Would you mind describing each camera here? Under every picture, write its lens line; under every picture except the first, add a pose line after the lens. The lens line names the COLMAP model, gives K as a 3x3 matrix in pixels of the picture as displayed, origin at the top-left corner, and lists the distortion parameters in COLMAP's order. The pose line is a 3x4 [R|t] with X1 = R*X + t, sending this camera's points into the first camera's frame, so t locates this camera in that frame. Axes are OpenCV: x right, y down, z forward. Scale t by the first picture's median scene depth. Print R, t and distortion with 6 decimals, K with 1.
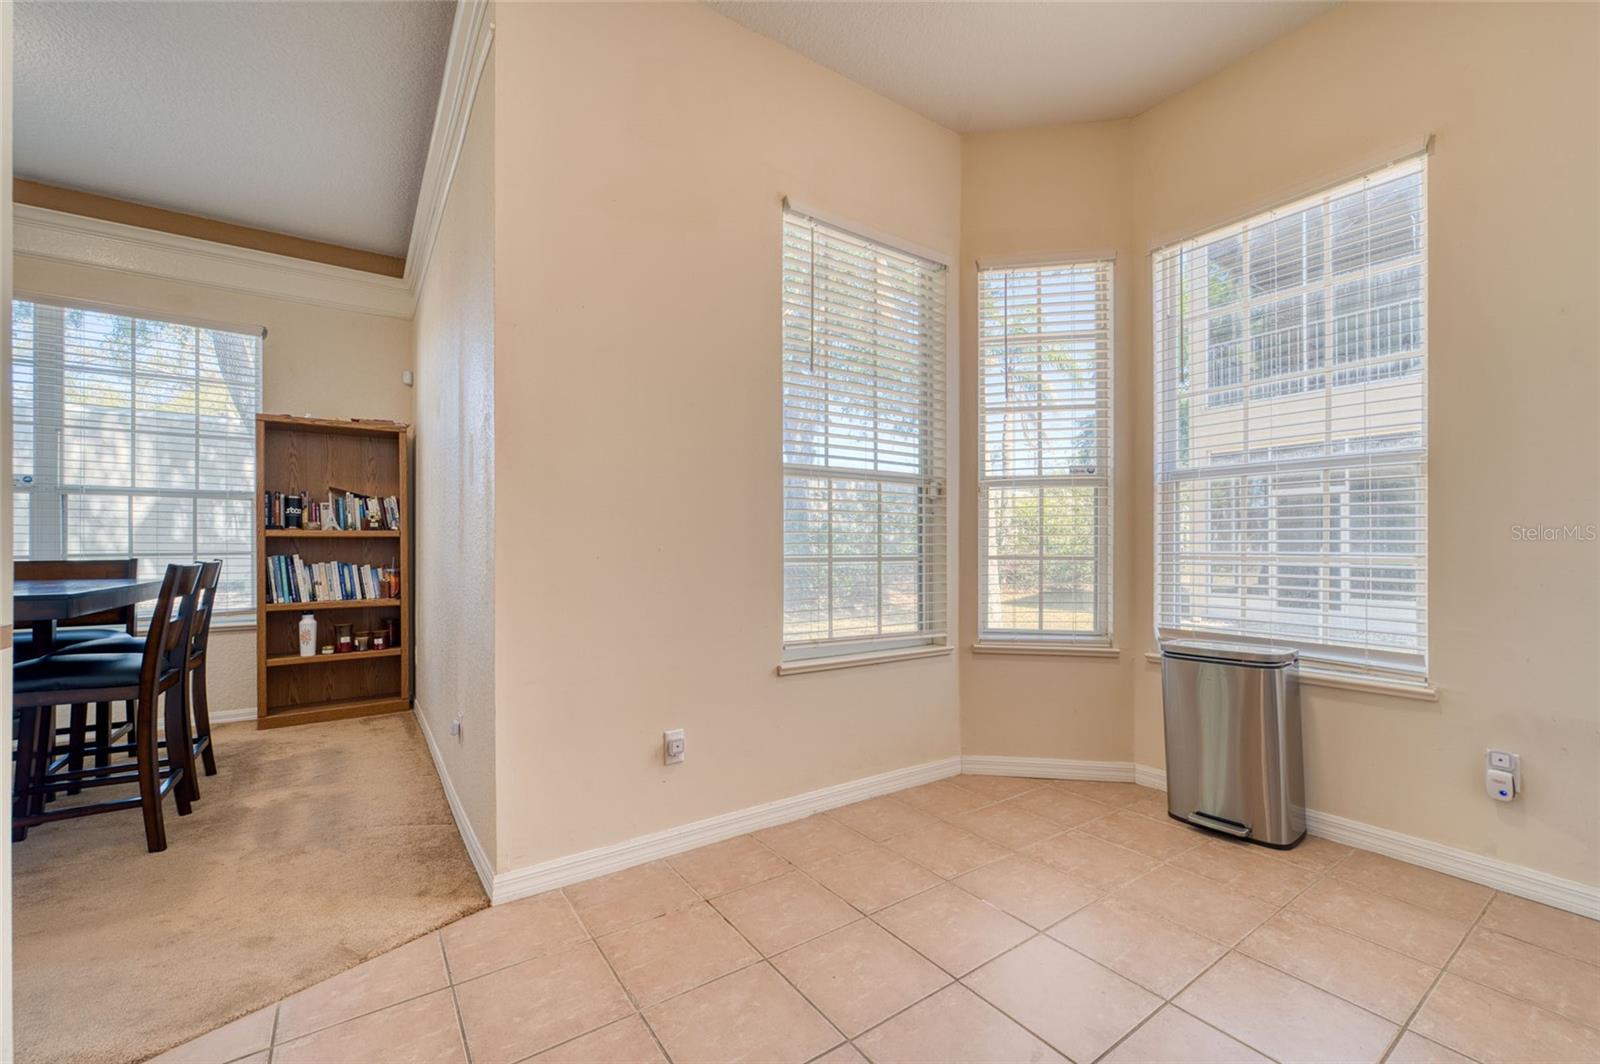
lens RADIAL K [[651.1, 0, 802.7], [0, 651.1, 545.0], [0, 0, 1]] dist [-0.002043, -0.000243]
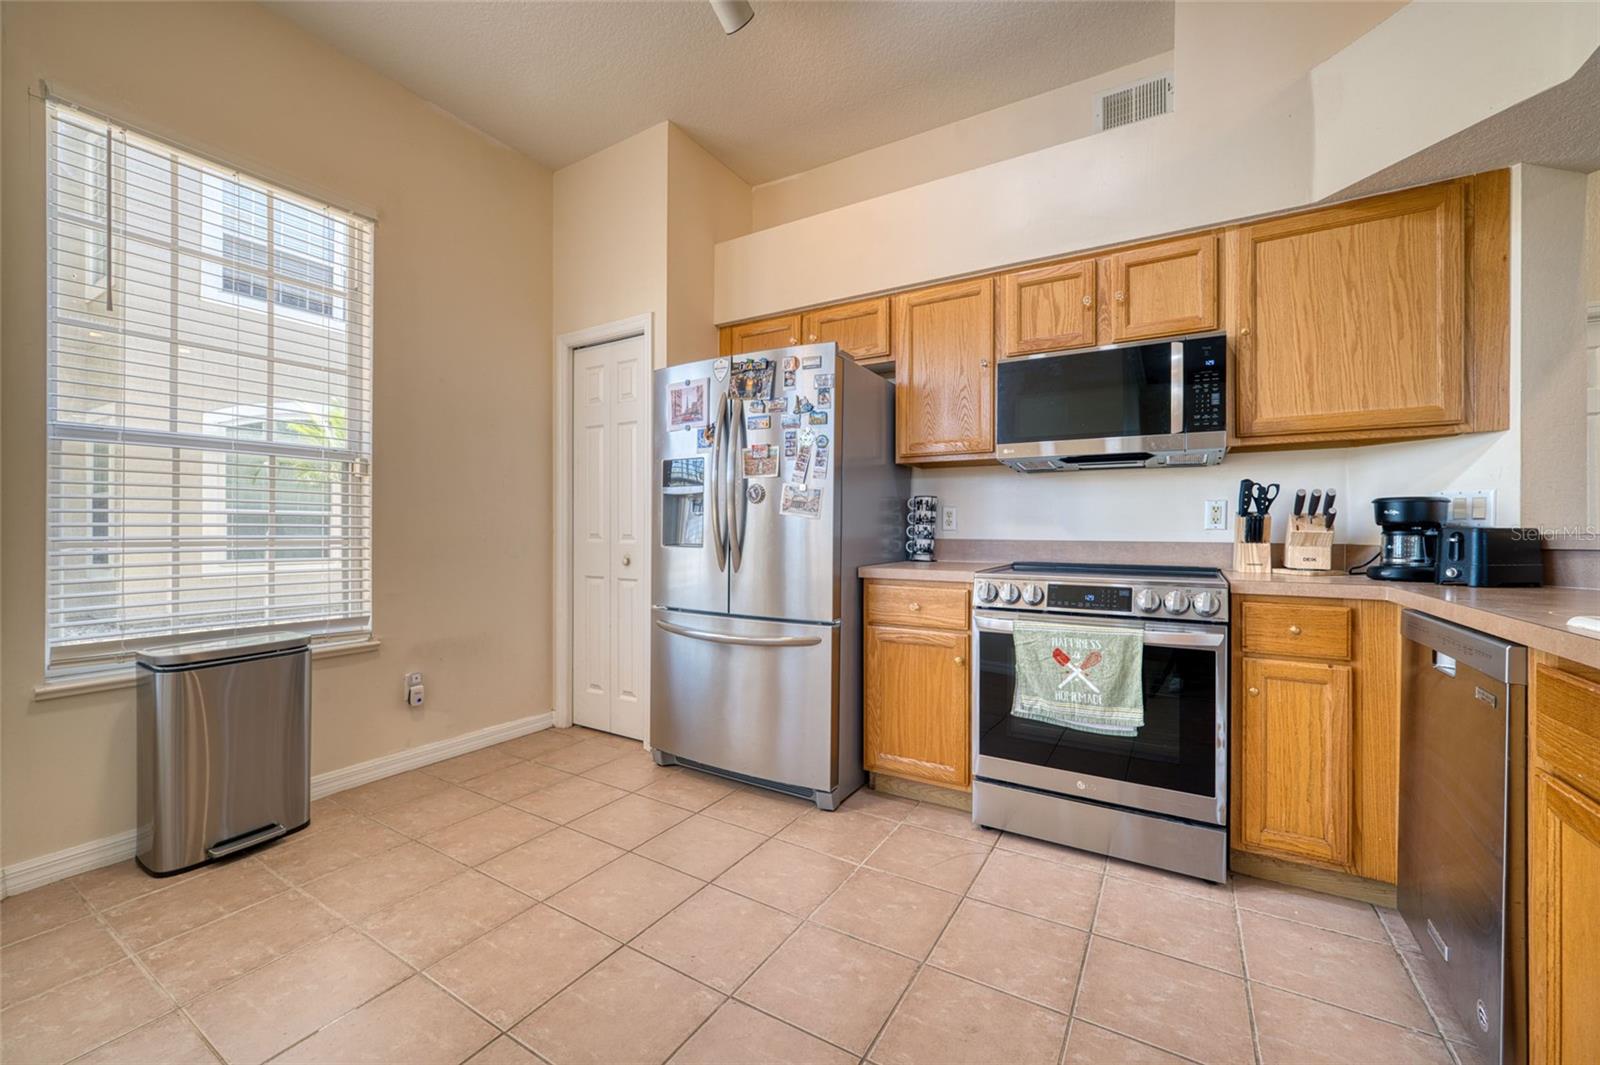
lens RADIAL K [[651.1, 0, 786.6], [0, 651.1, 529.1], [0, 0, 1]] dist [-0.002043, -0.000243]
pose [[-0.400948, 0.004187, 0.916091, -0.477207], [-0.002787, 0.999979, -0.005790, 0.004682], [-0.916096, -0.004875, -0.400928, 0.681425]]
